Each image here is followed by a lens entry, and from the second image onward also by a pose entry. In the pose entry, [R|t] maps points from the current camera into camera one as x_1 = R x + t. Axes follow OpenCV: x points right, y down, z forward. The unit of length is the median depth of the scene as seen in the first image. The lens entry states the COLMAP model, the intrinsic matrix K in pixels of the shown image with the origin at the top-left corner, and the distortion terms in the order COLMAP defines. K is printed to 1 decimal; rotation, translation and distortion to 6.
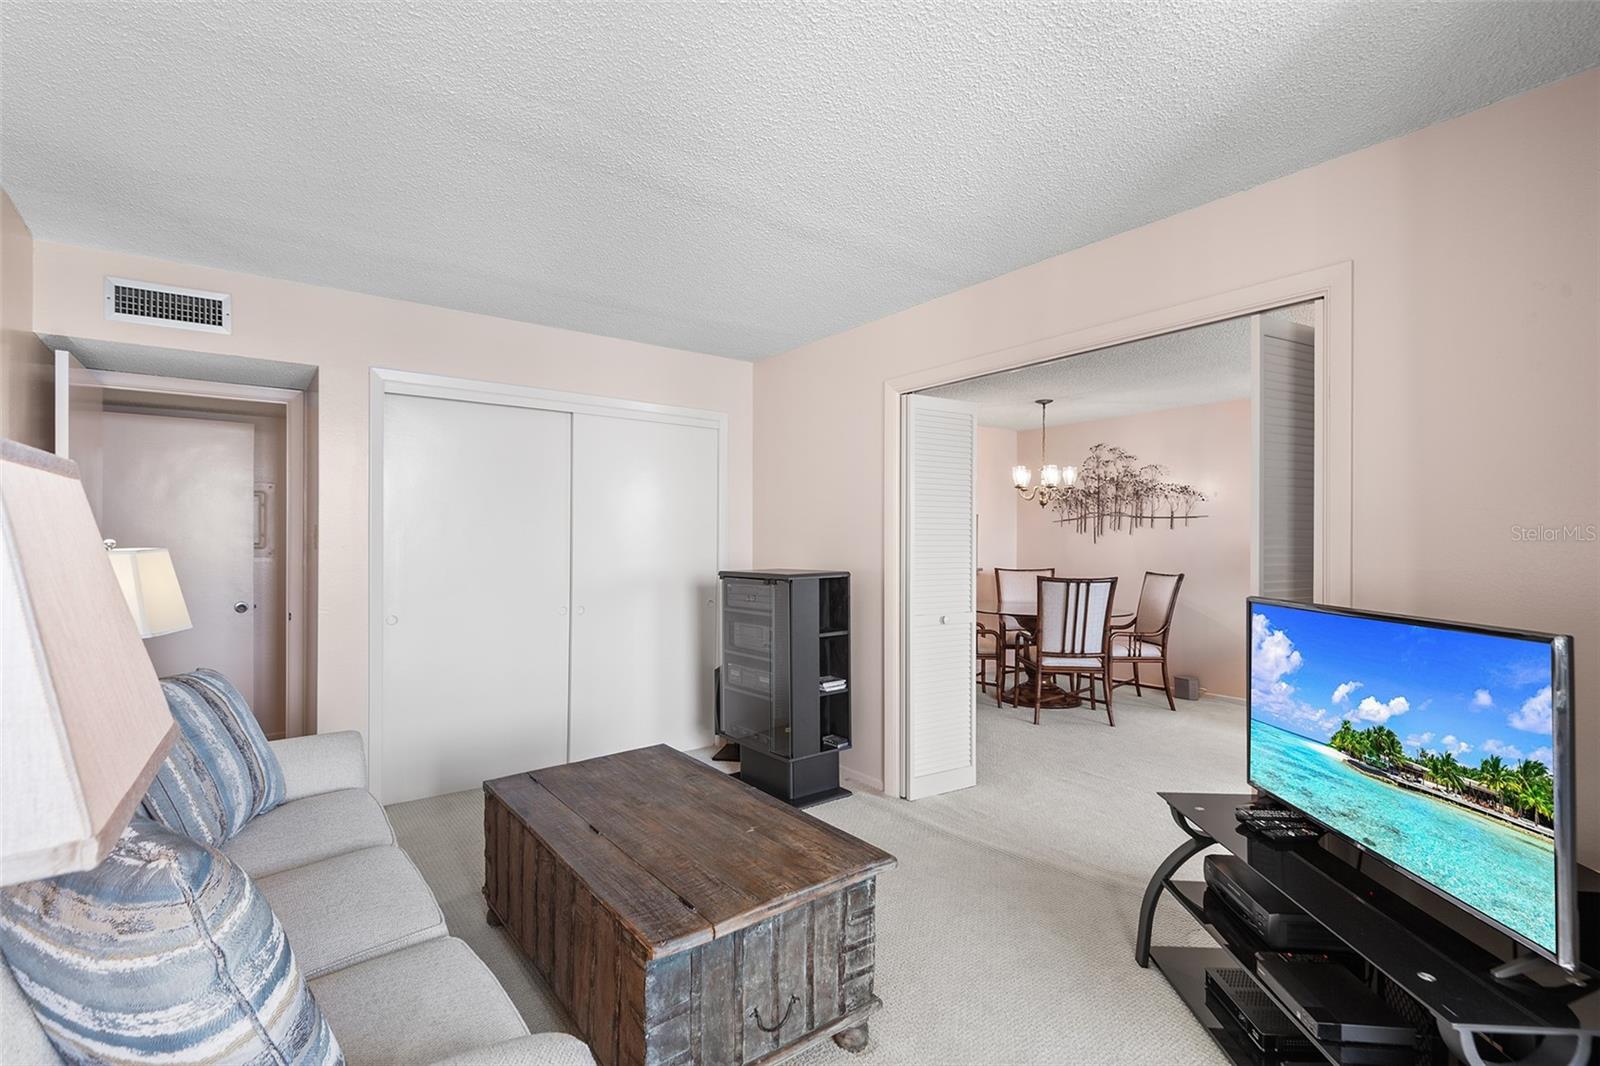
lens RADIAL K [[735.8, 0, 775.5], [0, 735.8, 540.5], [0, 0, 1]] dist [0.025328, -0.012970]
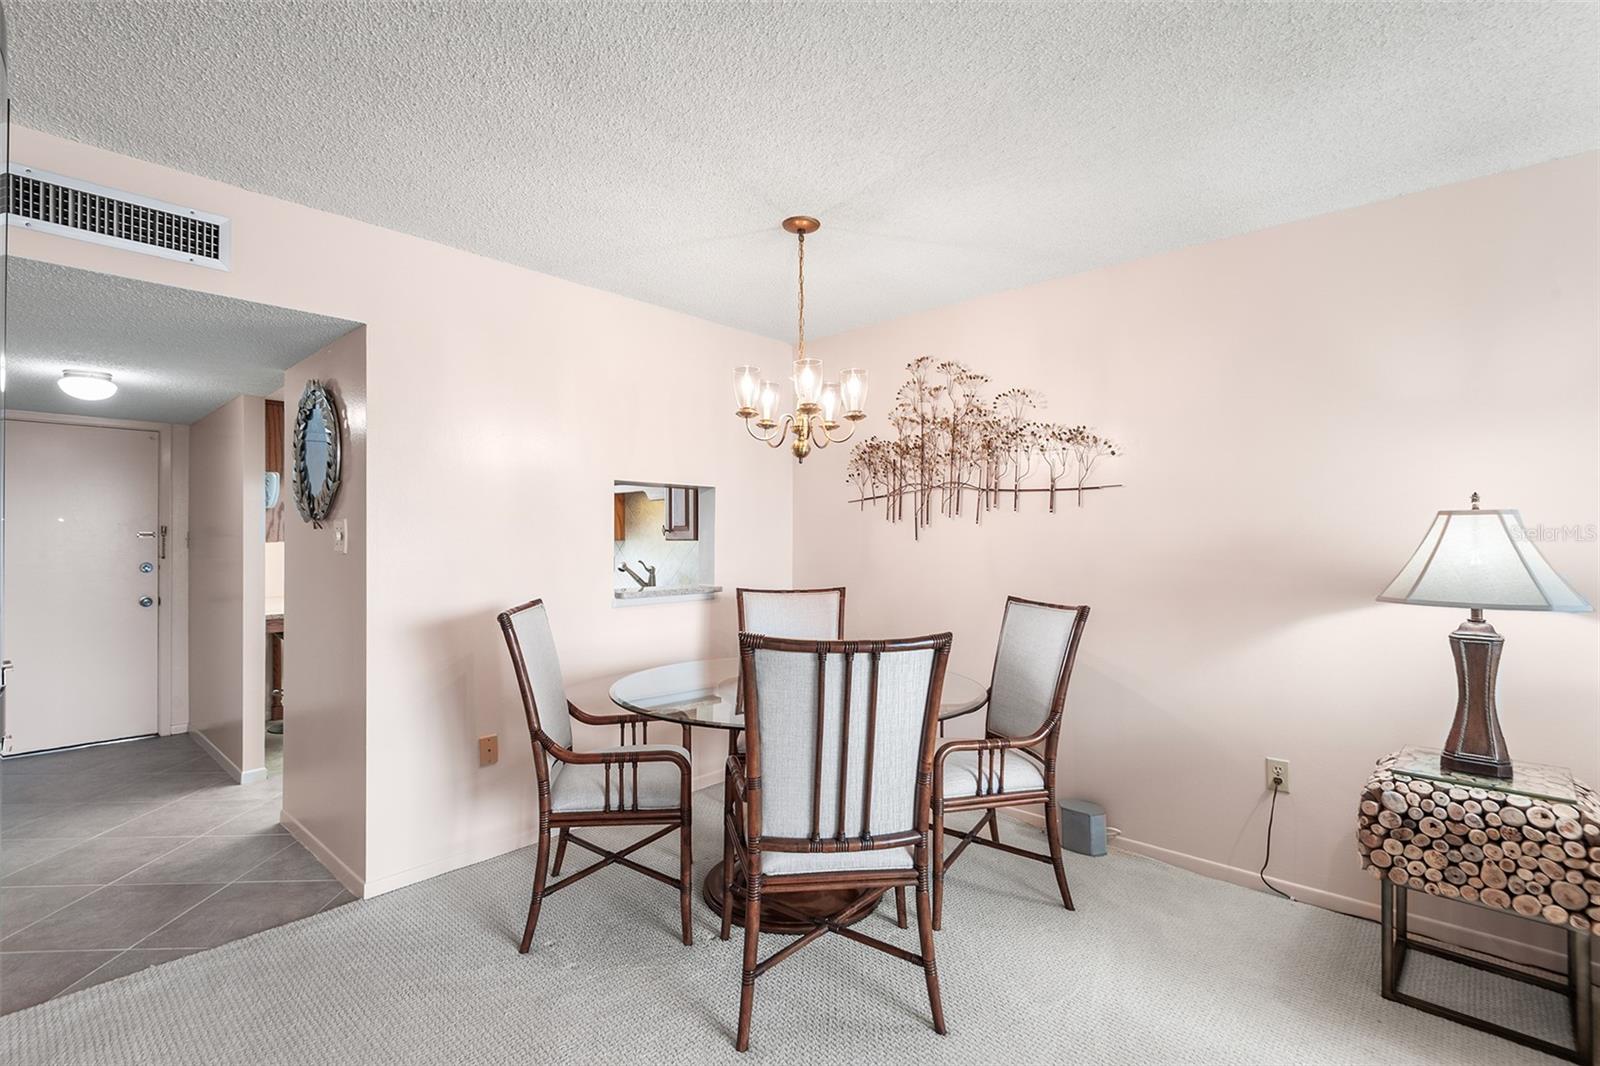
lens RADIAL K [[735.8, 0, 775.0], [0, 735.8, 532.4], [0, 0, 1]] dist [0.025328, -0.012970]
pose [[0.982467, -0.000549, 0.186436, 0.248907], [0.001771, 0.999978, -0.006392, 0.001567], [-0.186428, 0.006611, 0.982446, 0.529803]]
